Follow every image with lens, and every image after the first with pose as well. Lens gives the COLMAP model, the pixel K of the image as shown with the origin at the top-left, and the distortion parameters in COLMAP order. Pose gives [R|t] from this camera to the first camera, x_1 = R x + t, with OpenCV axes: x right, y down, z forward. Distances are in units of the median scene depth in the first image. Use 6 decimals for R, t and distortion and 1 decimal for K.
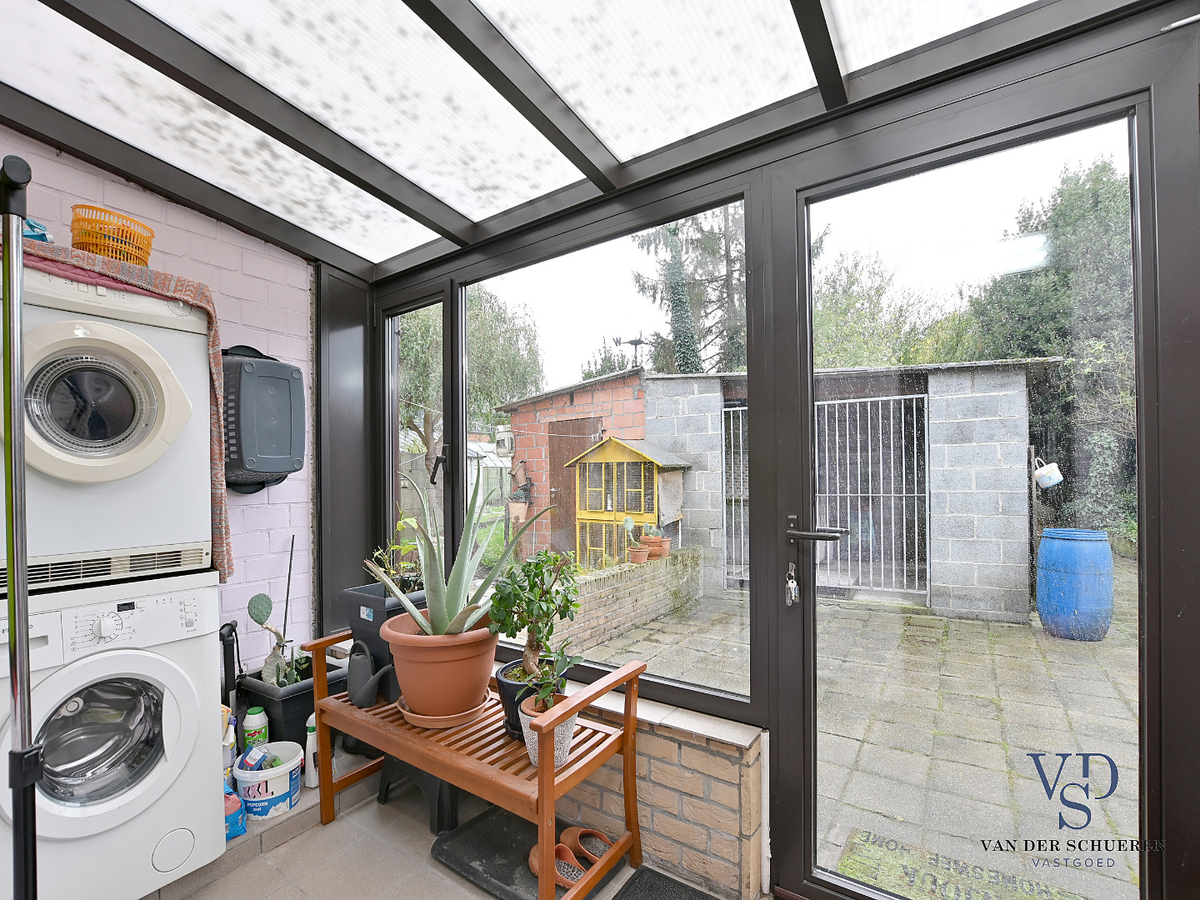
lens RADIAL K [[529.1, 0, 596.8], [0, 529.1, 474.2], [0, 0, 1]] dist [-0.034970, 0.003843]
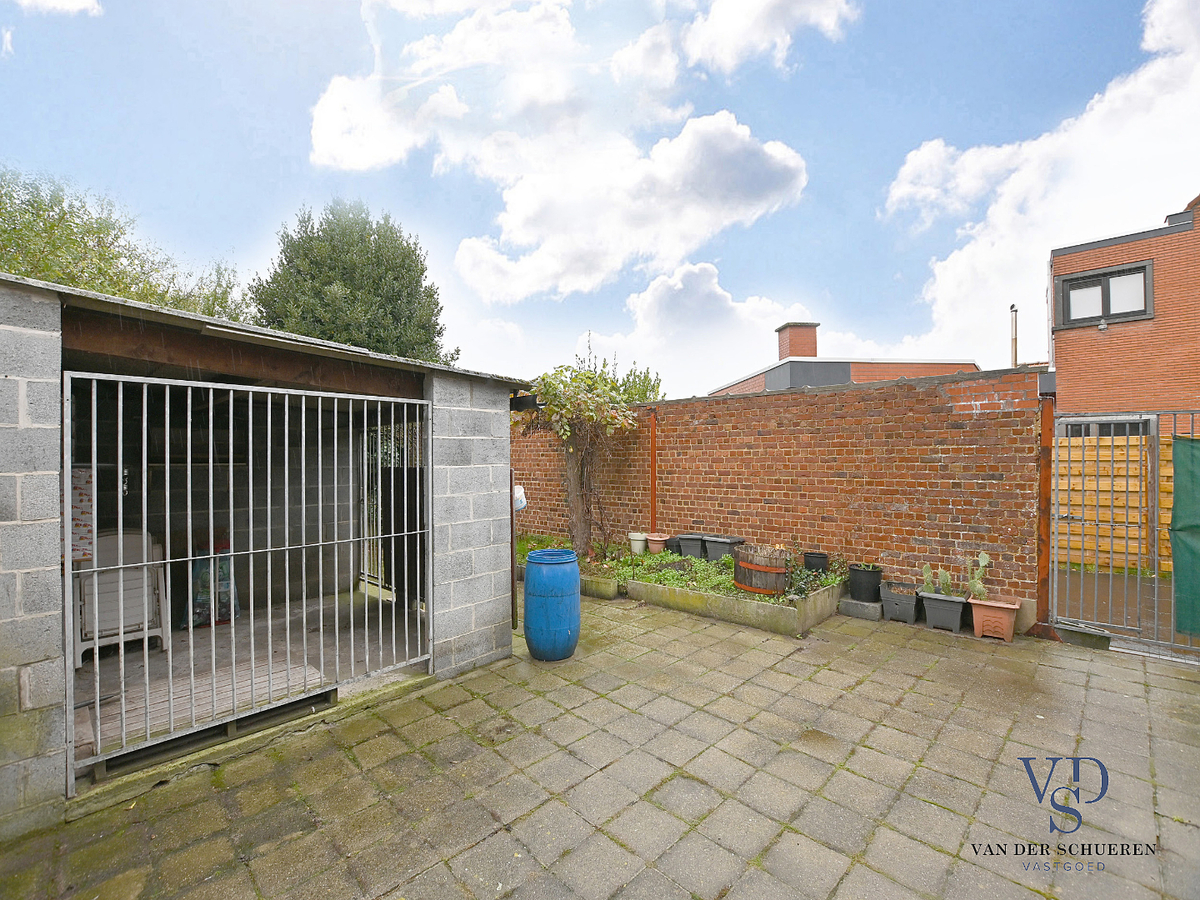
lens RADIAL K [[529.1, 0, 592.7], [0, 529.1, 458.9], [0, 0, 1]] dist [-0.034970, 0.003843]
pose [[0.190636, 0.007017, 0.981636, -0.086080], [0.004954, 0.999955, -0.008110, -0.056580], [-0.981648, 0.006409, 0.190592, 0.580579]]
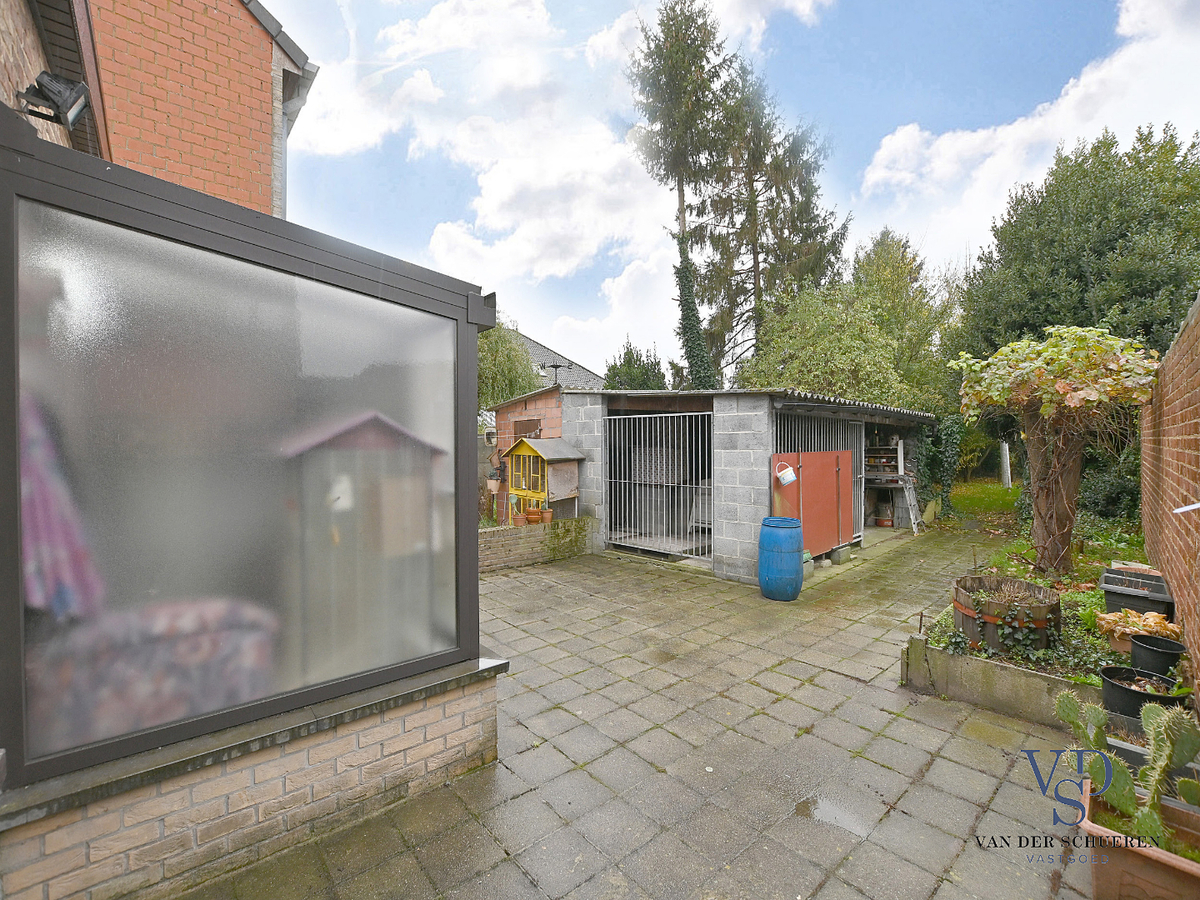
lens RADIAL K [[529.1, 0, 591.2], [0, 529.1, 442.8], [0, 0, 1]] dist [-0.034970, 0.003843]
pose [[0.965505, 0.009841, -0.260197, 0.651517], [-0.007980, 0.999934, 0.008206, -0.079222], [0.260260, -0.005846, 0.965521, -0.374328]]
